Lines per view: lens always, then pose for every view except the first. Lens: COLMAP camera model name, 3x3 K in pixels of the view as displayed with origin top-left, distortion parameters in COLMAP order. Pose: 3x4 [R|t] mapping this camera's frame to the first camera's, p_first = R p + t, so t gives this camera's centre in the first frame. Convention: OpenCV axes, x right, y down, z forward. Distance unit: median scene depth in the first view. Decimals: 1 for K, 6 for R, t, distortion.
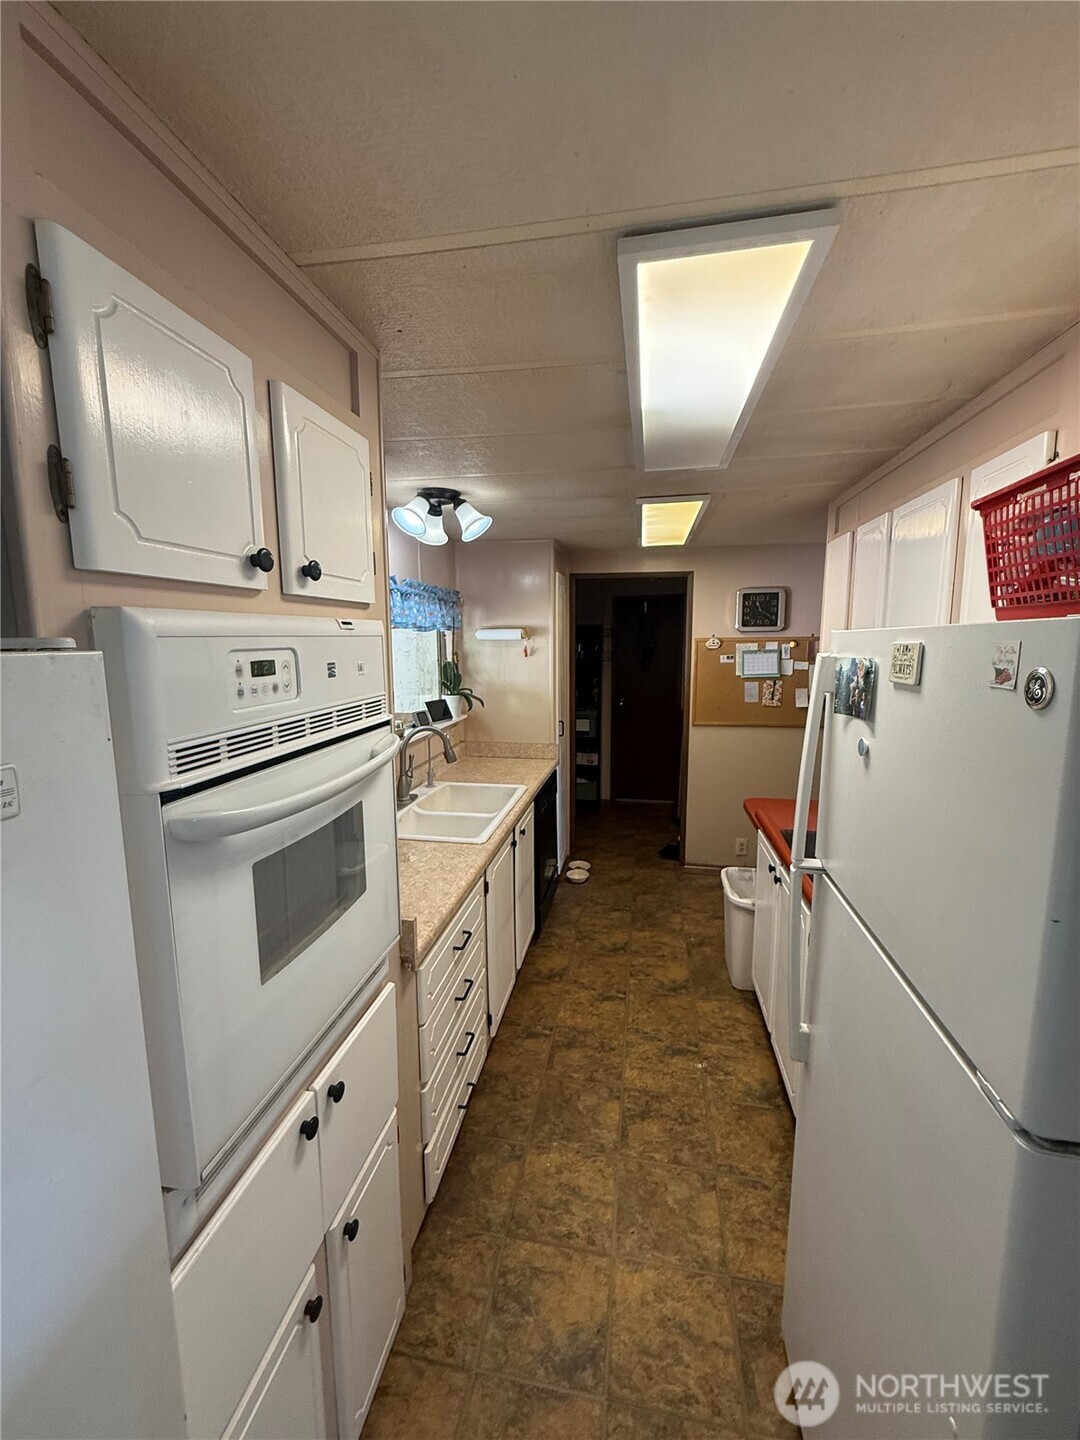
lens RADIAL K [[574.2, 0, 539.1], [0, 574.2, 716.5], [0, 0, 1]] dist [0.000796, -0.000024]
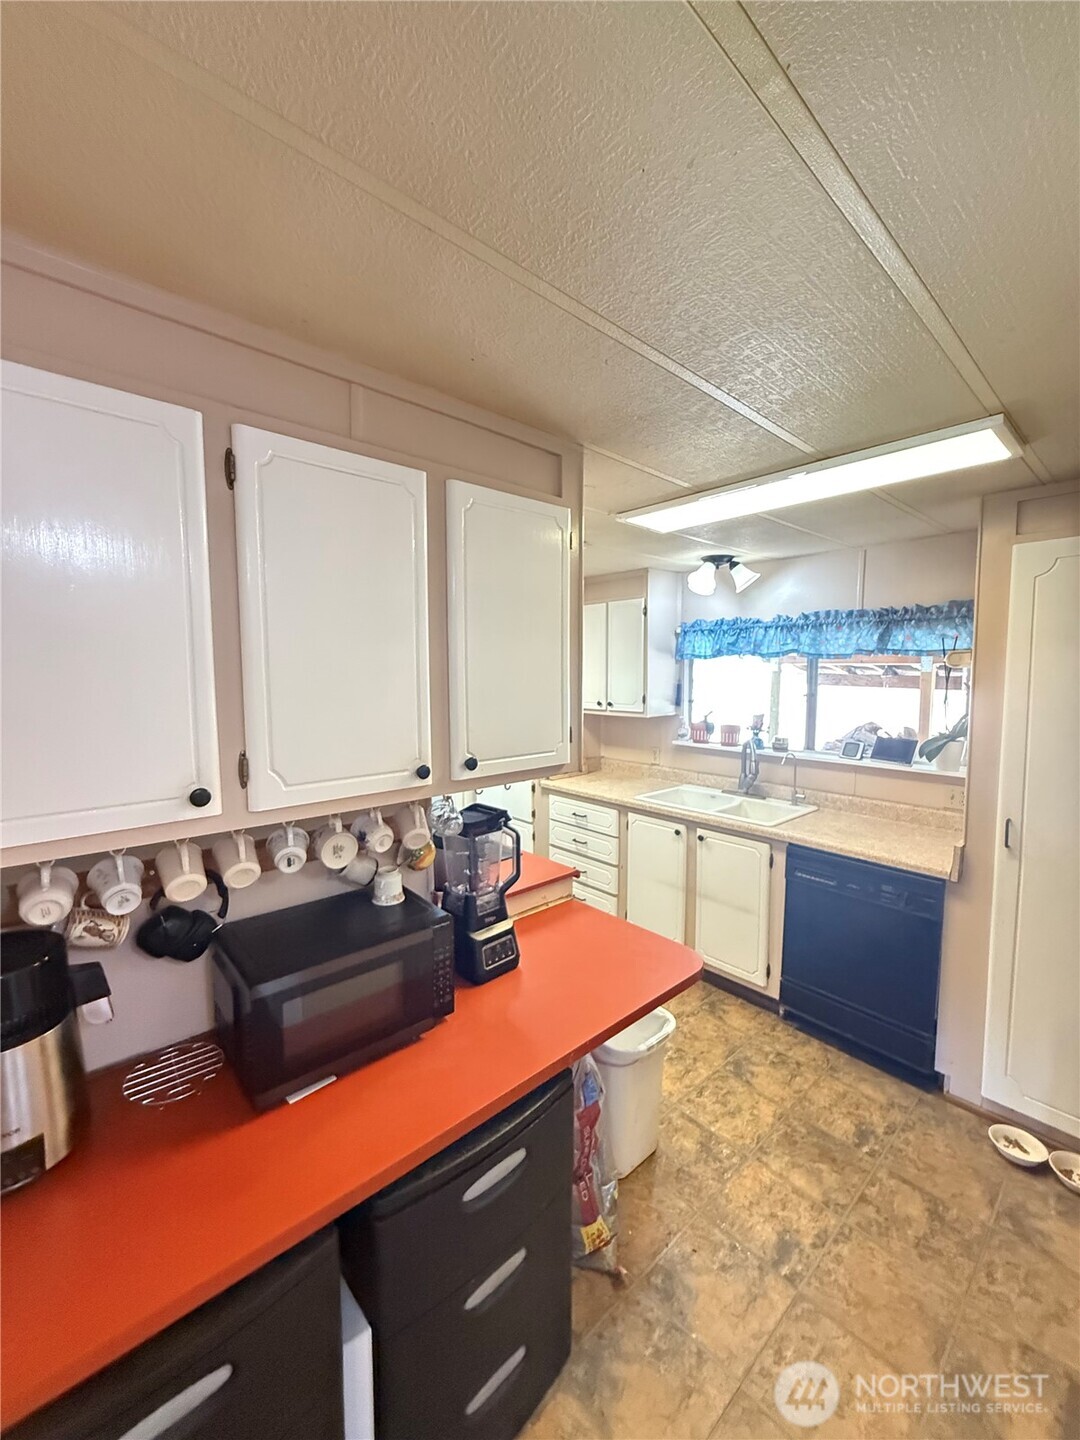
lens RADIAL K [[574.2, 0, 541.3], [0, 574.2, 720.7], [0, 0, 1]] dist [0.000796, -0.000024]
pose [[-0.611460, 0.074300, -0.787779, 0.937297], [-0.103018, 0.979633, 0.172356, -0.167414], [0.784541, 0.186544, -0.591352, 1.255185]]
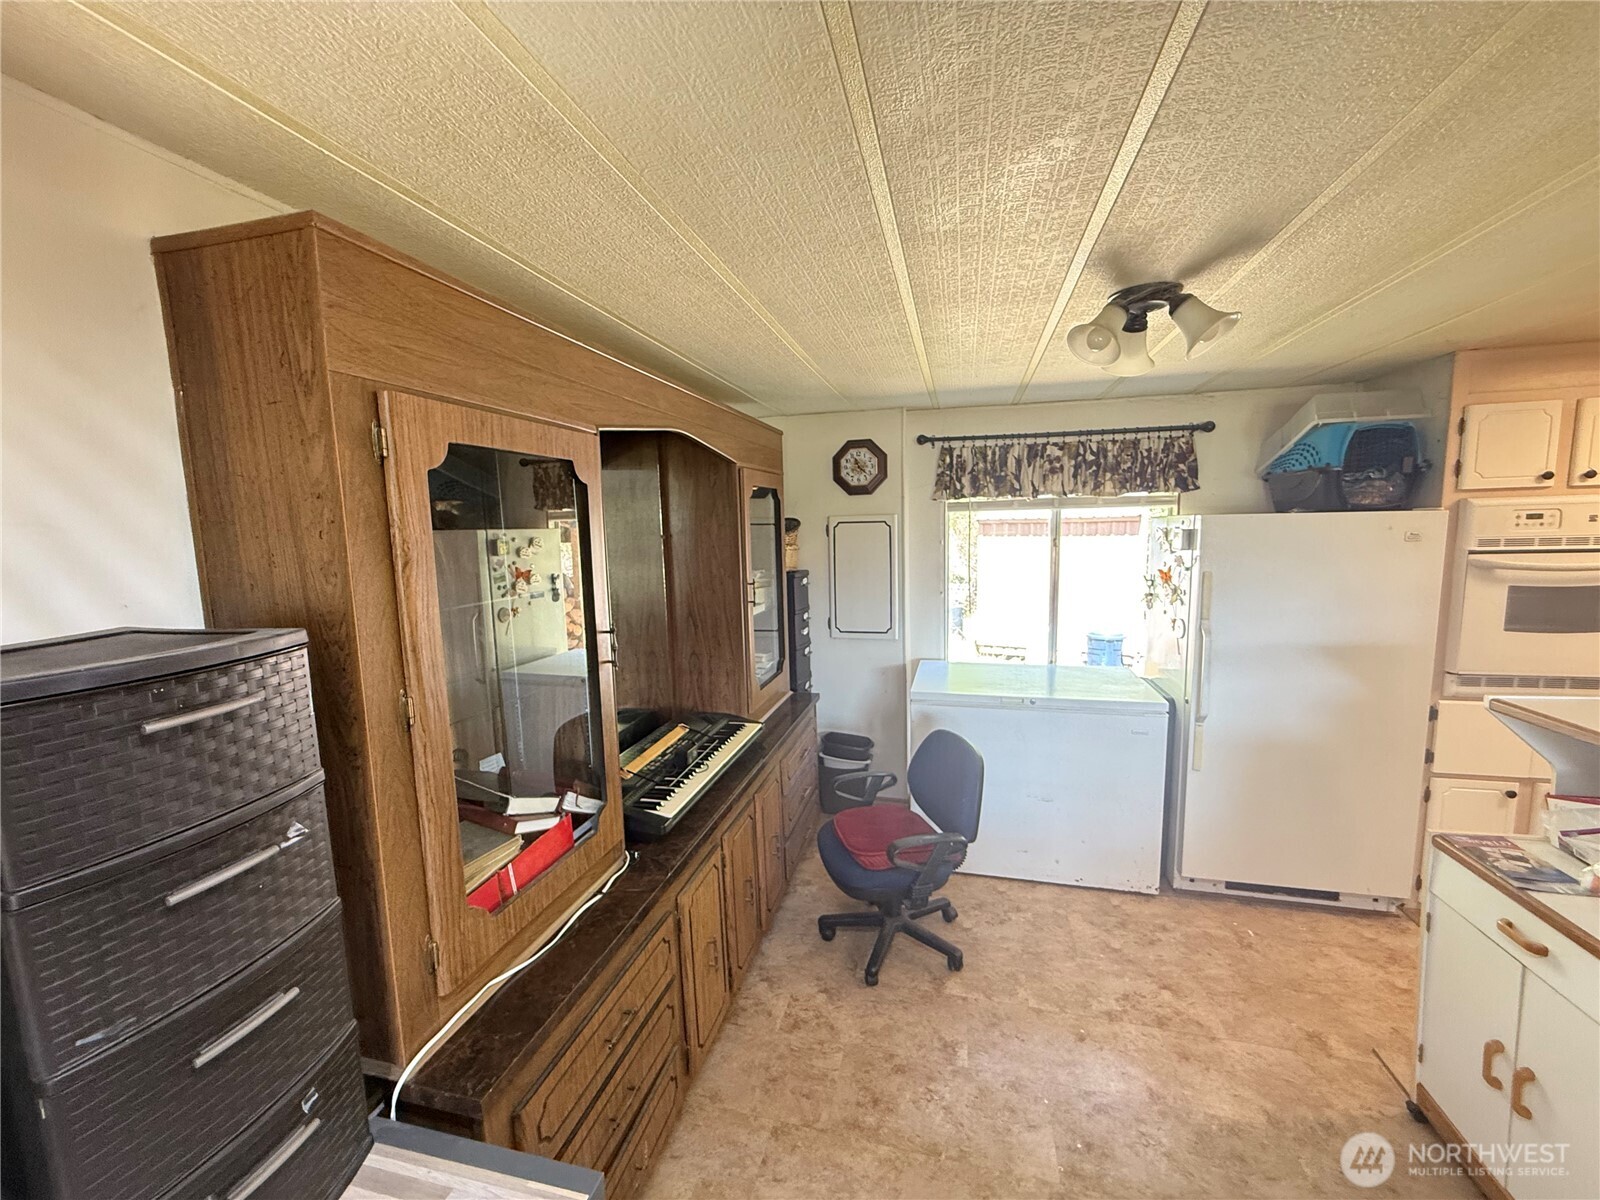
lens RADIAL K [[638.0, 0, 799.6], [0, 638.0, 597.4], [0, 0, 1]] dist [0.000796, -0.000024]
pose [[-0.071057, 0.124301, -0.989697, 0.772041], [-0.111286, 0.985023, 0.131704, 0.077724], [0.991245, 0.119498, -0.056160, -0.613846]]
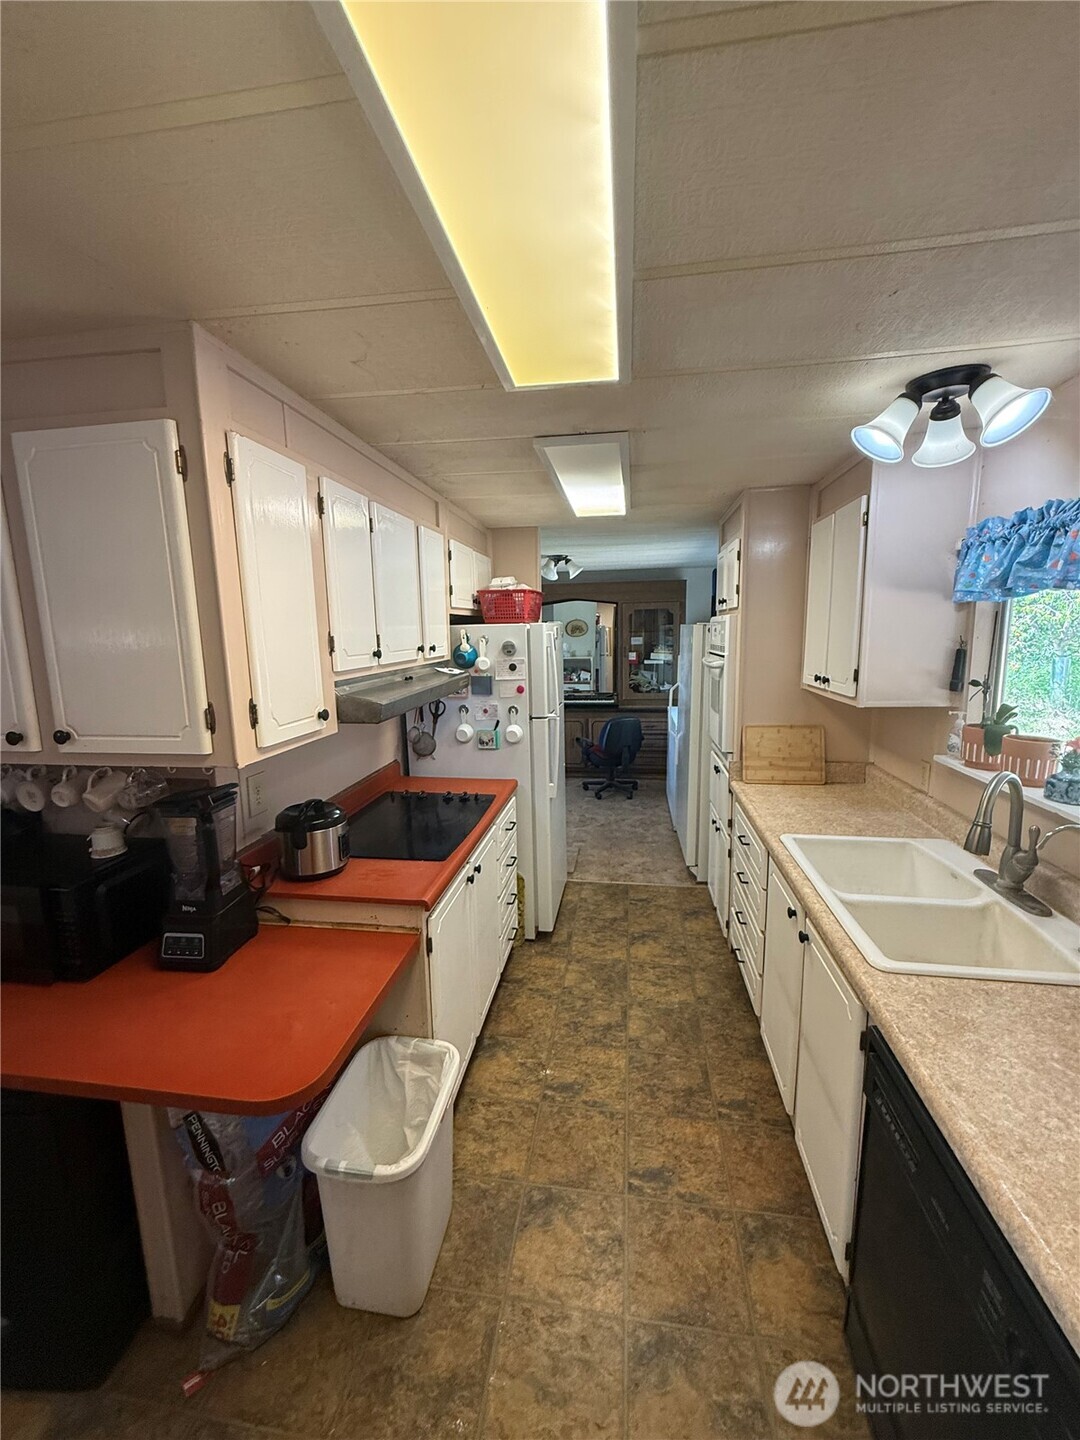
lens RADIAL K [[574.2, 0, 541.2], [0, 574.2, 718.0], [0, 0, 1]] dist [0.000796, -0.000024]
pose [[-0.999313, 0.026222, -0.026207, 0.236480], [0.017699, 0.958582, 0.284268, -0.181963], [0.032575, 0.283609, -0.958387, 1.376848]]
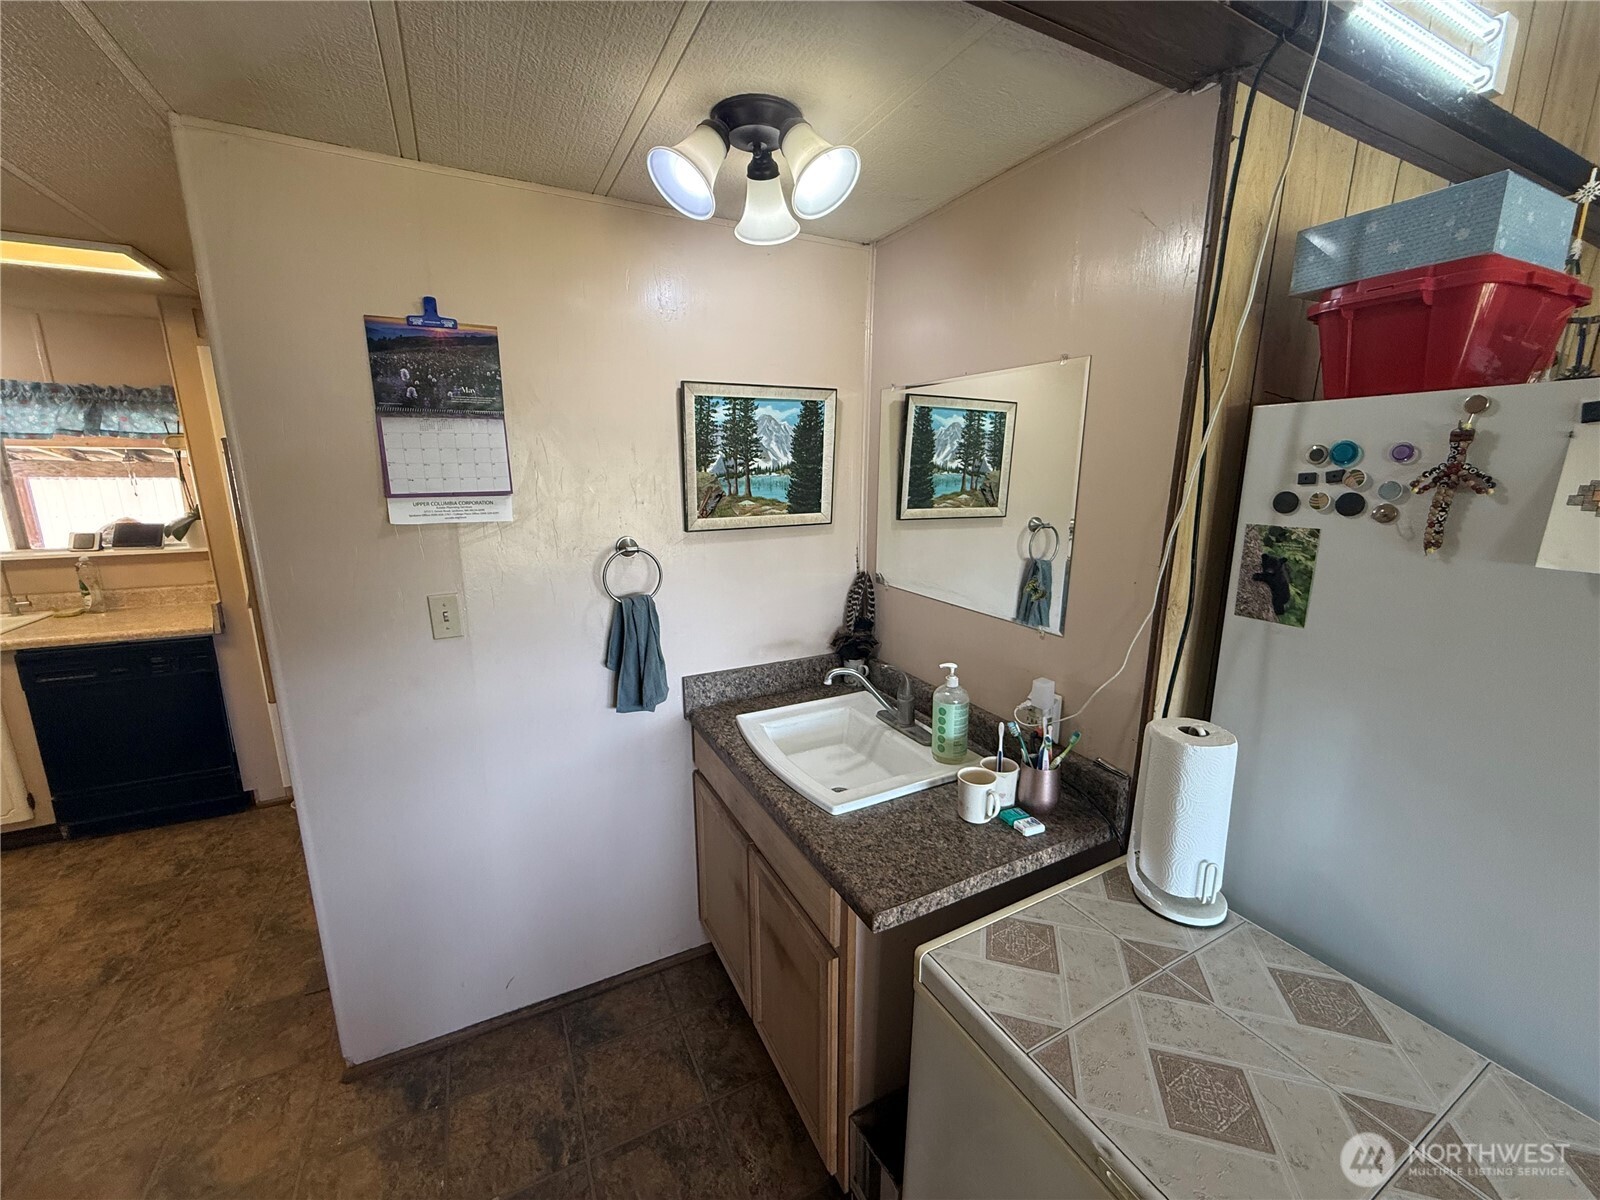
lens RADIAL K [[638.0, 0, 800.3], [0, 638.0, 599.7], [0, 0, 1]] dist [0.000796, -0.000024]
pose [[0.608318, 0.174880, -0.774187, 1.338585], [-0.111934, 0.984578, 0.134452, -0.174604], [0.785761, 0.004869, 0.618511, 1.368463]]
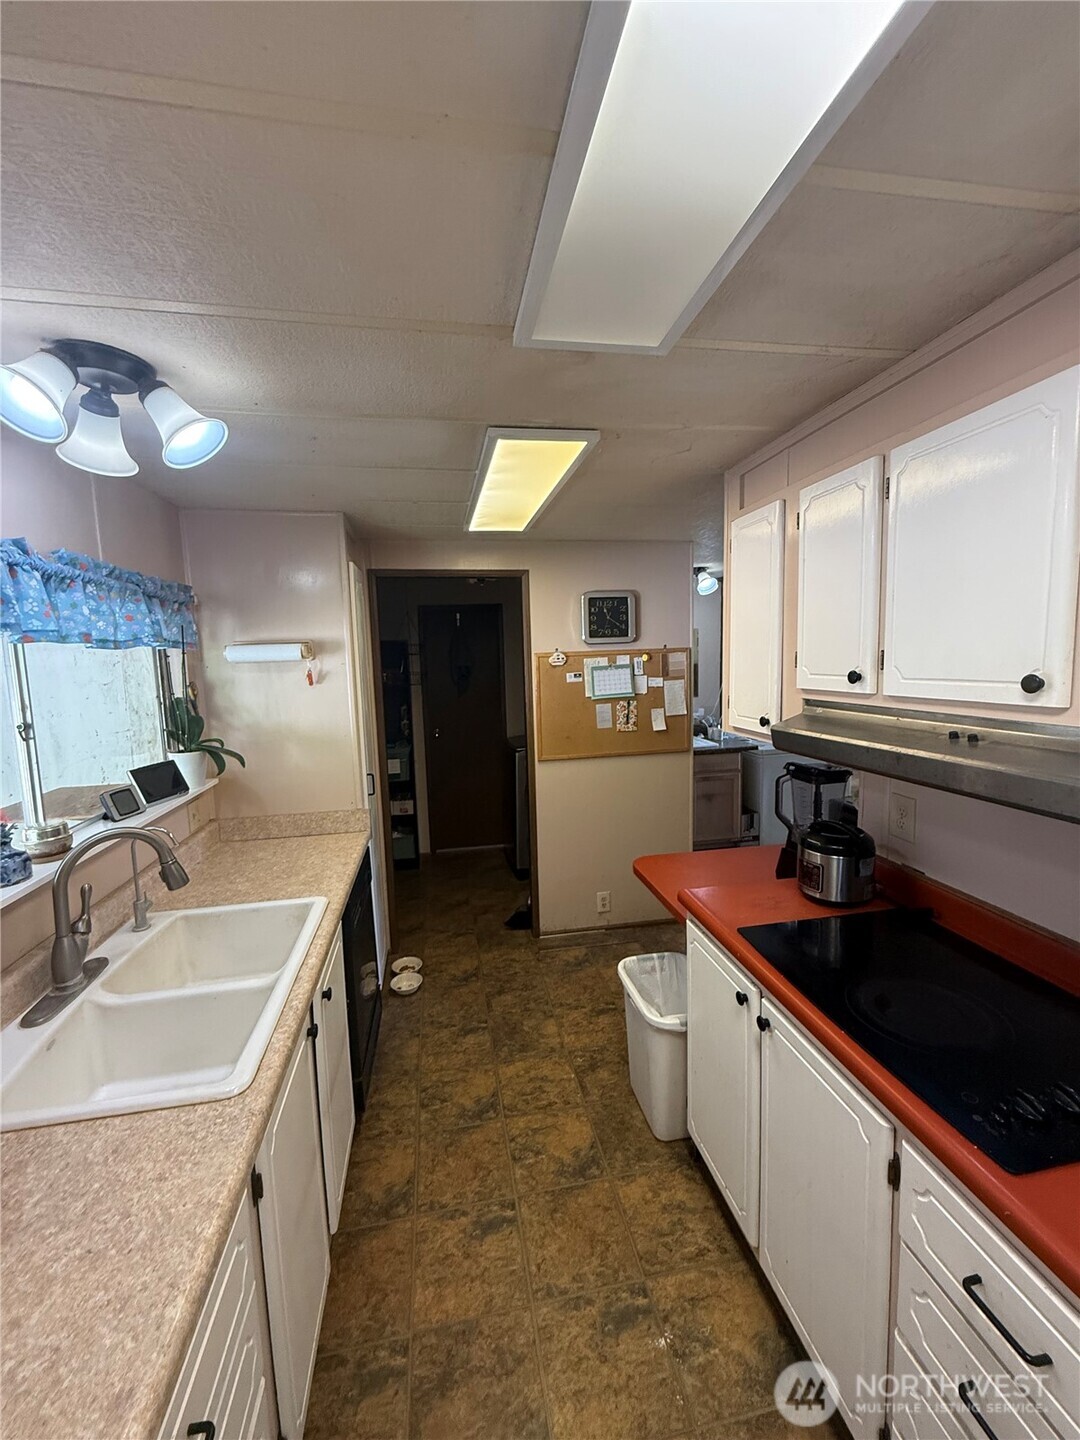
lens RADIAL K [[574.2, 0, 538.3], [0, 574.2, 718.4], [0, 0, 1]] dist [0.000796, -0.000024]
pose [[0.935239, -0.061176, 0.348690, -0.013246], [0.072102, 0.997227, -0.018432, -0.042097], [-0.346596, 0.042380, 0.937057, 0.349041]]
